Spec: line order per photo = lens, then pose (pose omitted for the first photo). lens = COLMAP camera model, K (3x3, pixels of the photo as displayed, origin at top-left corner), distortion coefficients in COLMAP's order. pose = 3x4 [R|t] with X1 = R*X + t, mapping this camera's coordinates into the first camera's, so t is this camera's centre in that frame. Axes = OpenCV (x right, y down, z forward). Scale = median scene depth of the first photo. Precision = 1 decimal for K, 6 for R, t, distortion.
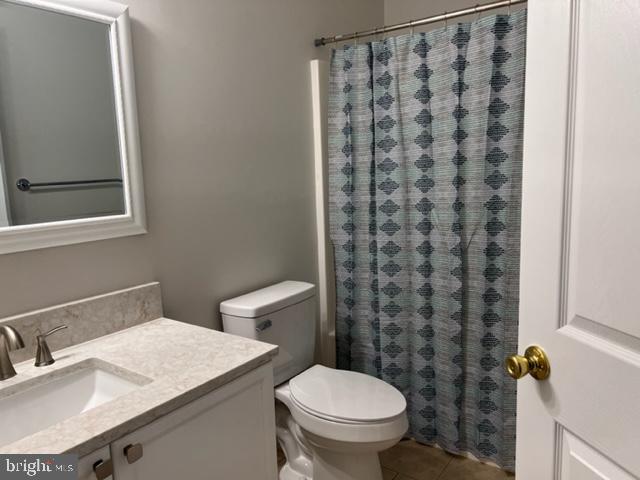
lens RADIAL K [[484.1, 0, 321.3], [0, 484.1, 246.2], [0, 0, 1]] dist [0.073424, -0.093066]
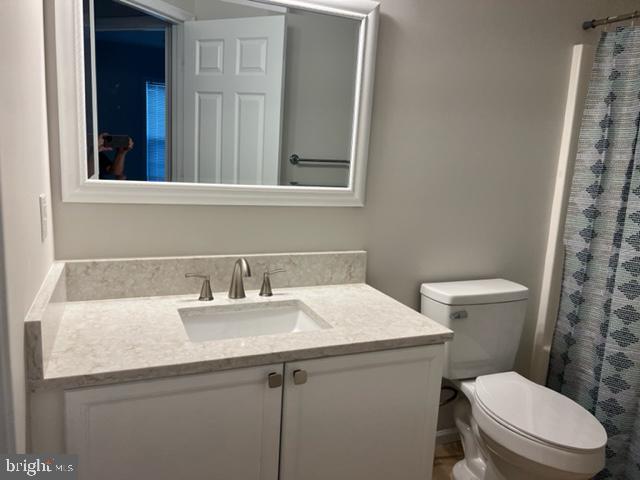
lens RADIAL K [[484.1, 0, 313.6], [0, 484.1, 244.3], [0, 0, 1]] dist [0.073424, -0.093066]
pose [[0.846795, 0.167179, -0.504966, 0.106870], [-0.162918, 0.985217, 0.052972, 0.015902], [0.506356, 0.037412, 0.861513, -0.016522]]
